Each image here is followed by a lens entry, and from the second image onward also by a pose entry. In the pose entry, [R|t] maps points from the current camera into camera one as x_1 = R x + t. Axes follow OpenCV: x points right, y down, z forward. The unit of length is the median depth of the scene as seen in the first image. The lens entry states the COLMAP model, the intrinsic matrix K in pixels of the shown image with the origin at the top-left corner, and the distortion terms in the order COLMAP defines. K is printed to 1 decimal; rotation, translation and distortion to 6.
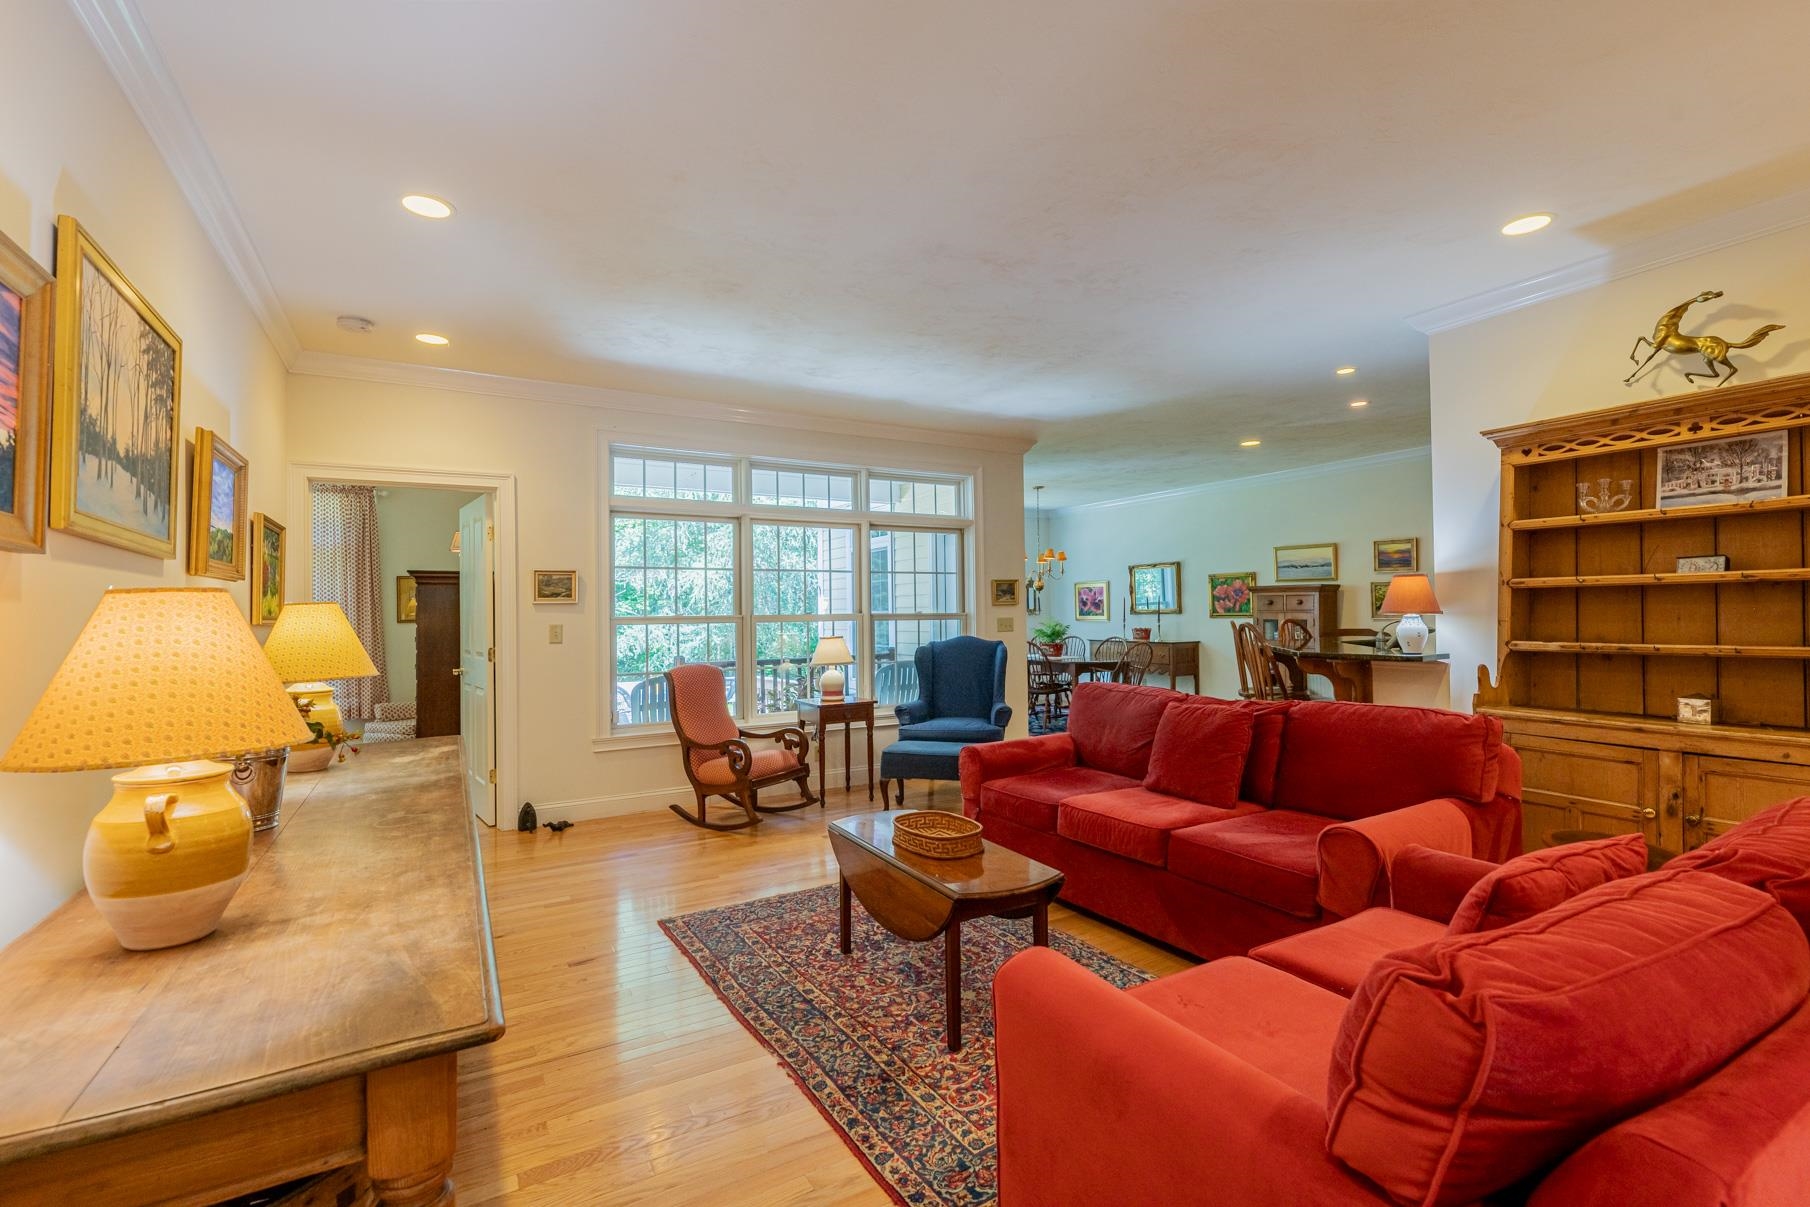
lens RADIAL K [[810.0, 0, 893.0], [0, 810.0, 600.2], [0, 0, 1]] dist [-0.001593, -0.000027]
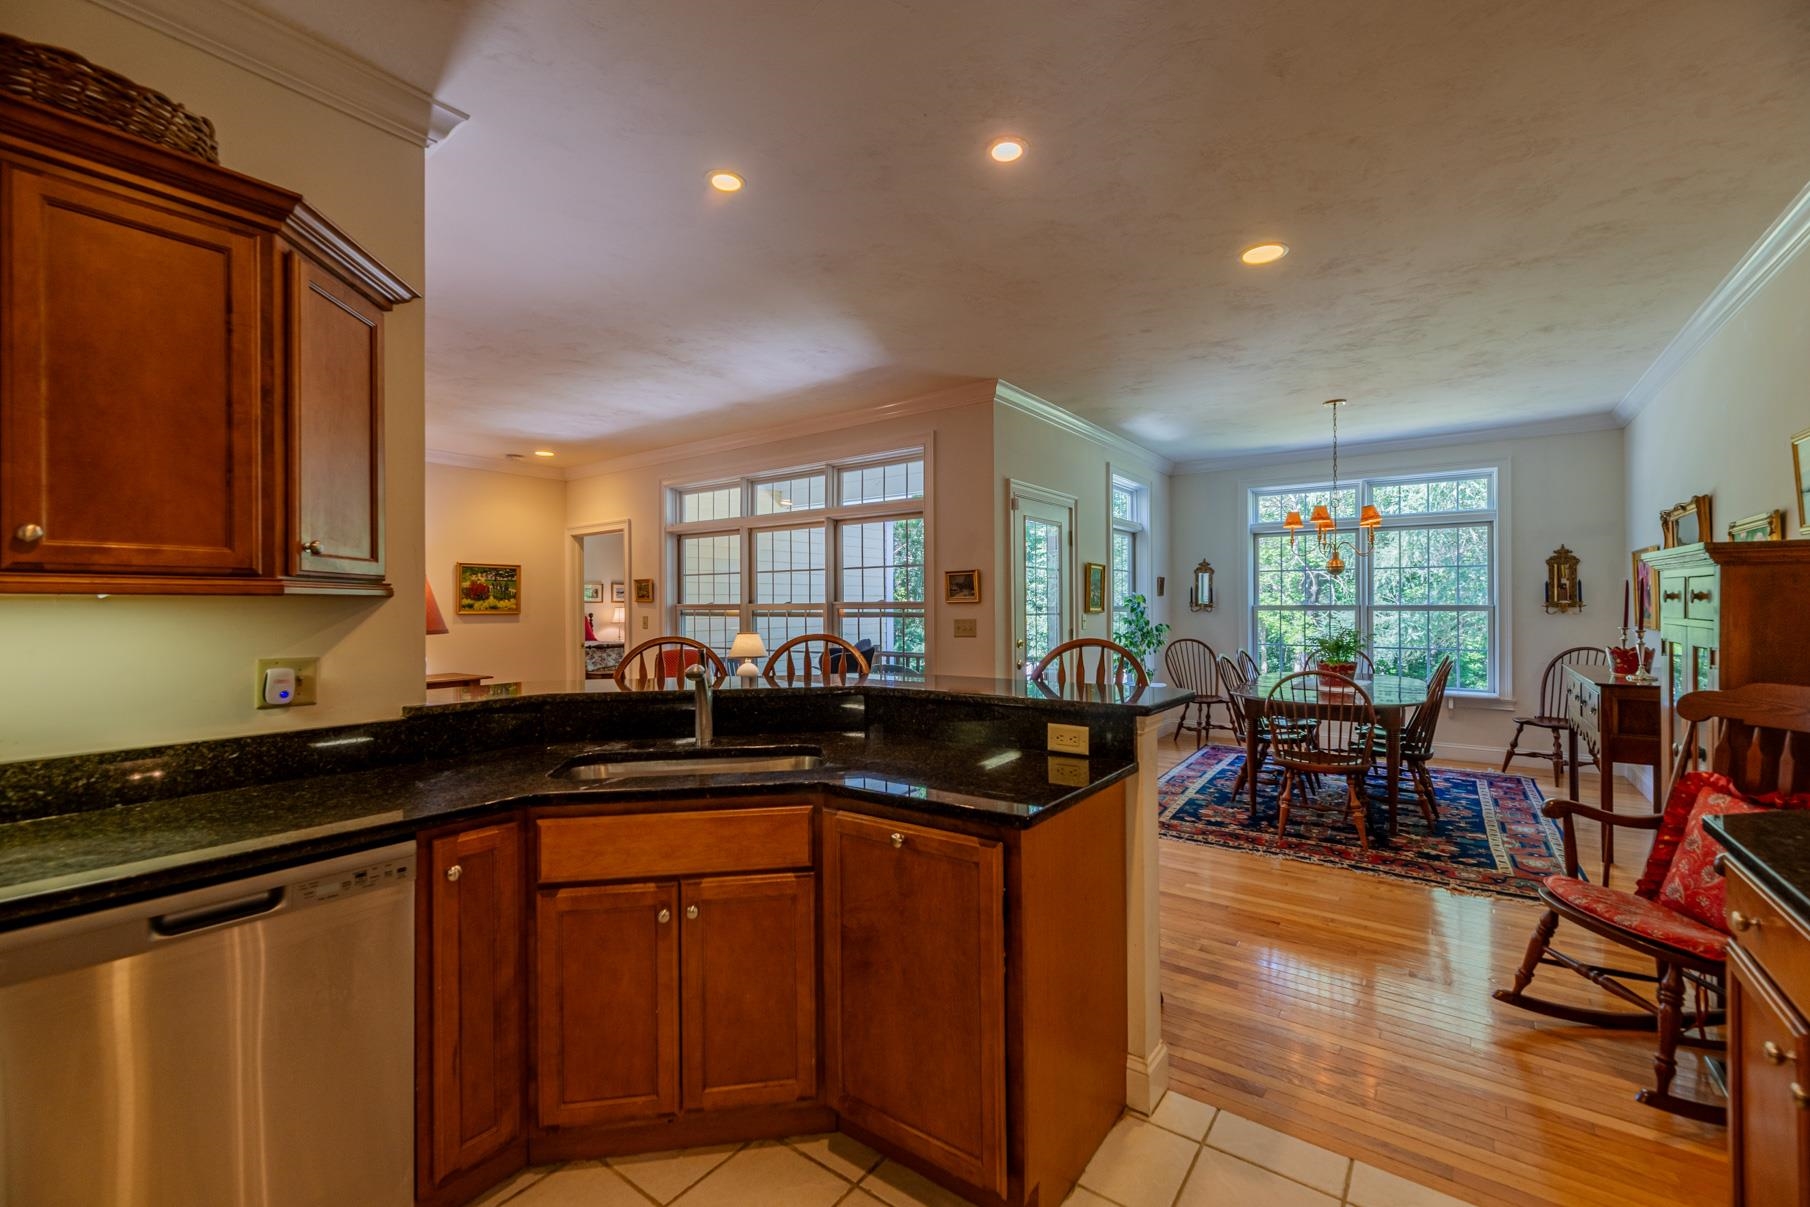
lens RADIAL K [[752.7, 0, 900.7], [0, 752.7, 608.9], [0, 0, 1]] dist [-0.000138, -0.000002]
pose [[0.410384, 0.023285, -0.911616, 0.800537], [0.021419, 0.999152, 0.035163, -0.015605], [0.911661, -0.033956, 0.409537, 0.670312]]
